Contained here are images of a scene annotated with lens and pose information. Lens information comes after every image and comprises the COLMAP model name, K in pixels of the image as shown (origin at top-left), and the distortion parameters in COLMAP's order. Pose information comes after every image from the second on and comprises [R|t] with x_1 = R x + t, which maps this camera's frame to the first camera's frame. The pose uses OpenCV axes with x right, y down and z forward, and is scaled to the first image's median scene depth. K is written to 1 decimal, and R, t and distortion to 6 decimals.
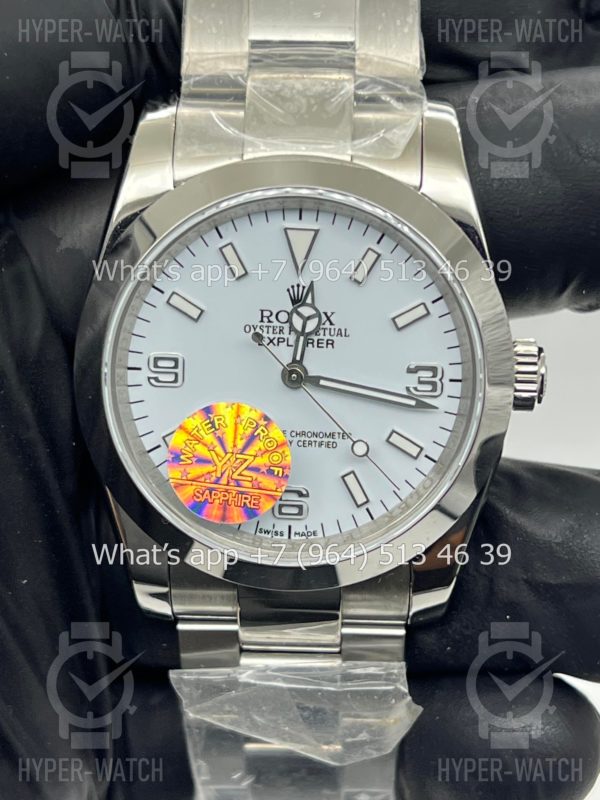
lens RADIAL K [[1864.1, 0, 303.1], [0, 1864.1, 397.0], [0, 0, 1]] dist [0.198624, 0.000000]
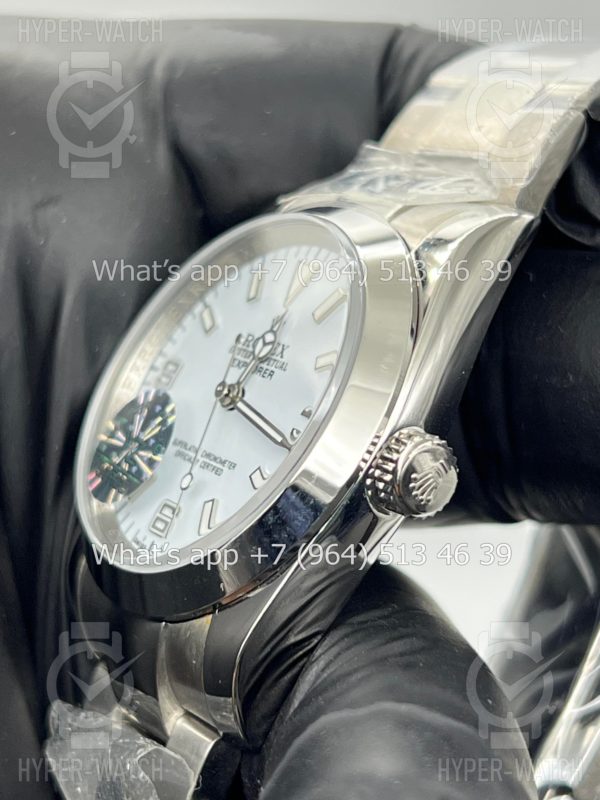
lens RADIAL K [[1864.1, 0, 300.3], [0, 1864.1, 399.9], [0, 0, 1]] dist [0.198624, 0.000000]
pose [[0.565907, 0.170622, -0.806621, 0.772298], [-0.560785, 0.796836, -0.224882, 0.181532], [0.604375, 0.579603, 0.546618, 0.507201]]
